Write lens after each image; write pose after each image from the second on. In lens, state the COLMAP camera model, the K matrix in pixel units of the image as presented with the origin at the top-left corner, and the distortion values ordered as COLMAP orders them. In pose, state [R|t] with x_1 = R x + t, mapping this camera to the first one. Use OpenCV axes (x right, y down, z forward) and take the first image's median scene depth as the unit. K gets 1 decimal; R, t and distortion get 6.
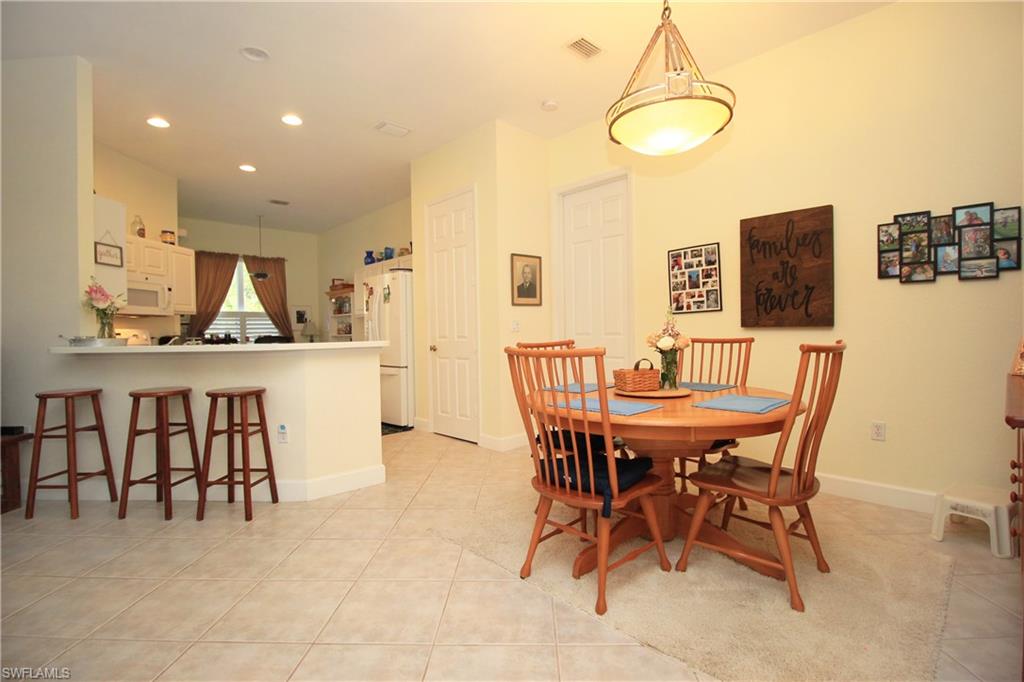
lens RADIAL K [[481.0, 0, 515.4], [0, 481.0, 341.1], [0, 0, 1]] dist [-0.001921, -0.004871]
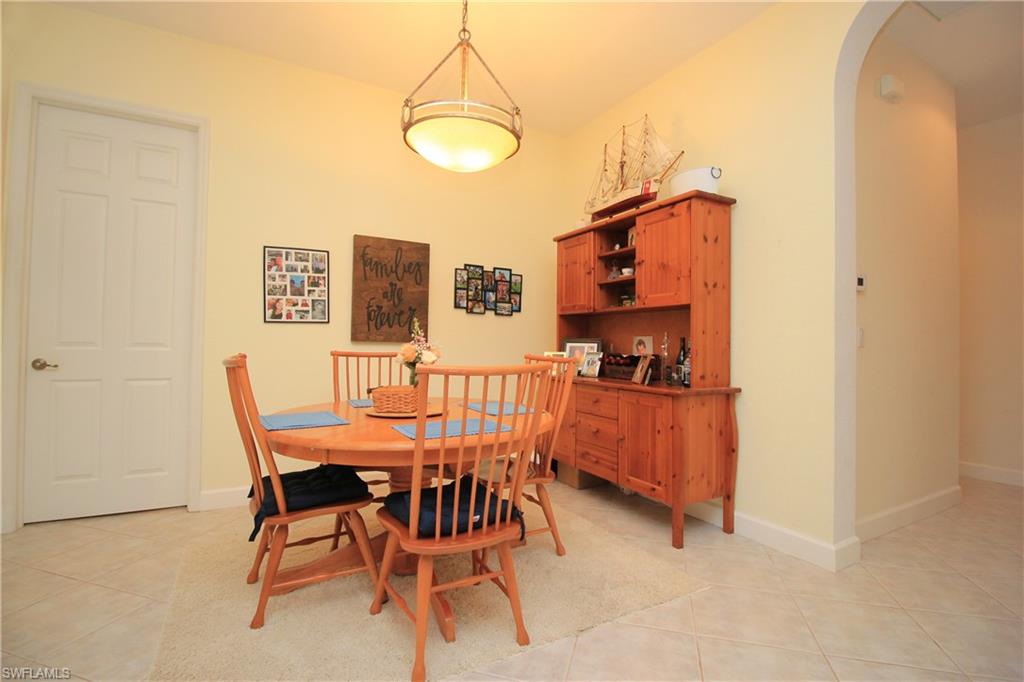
lens RADIAL K [[481.0, 0, 508.7], [0, 481.0, 339.2], [0, 0, 1]] dist [-0.001921, -0.004871]
pose [[0.236980, 0.029246, 0.971074, -0.437158], [0.002555, 0.999525, -0.030727, -0.001040], [-0.971511, 0.009763, 0.236792, 0.459490]]
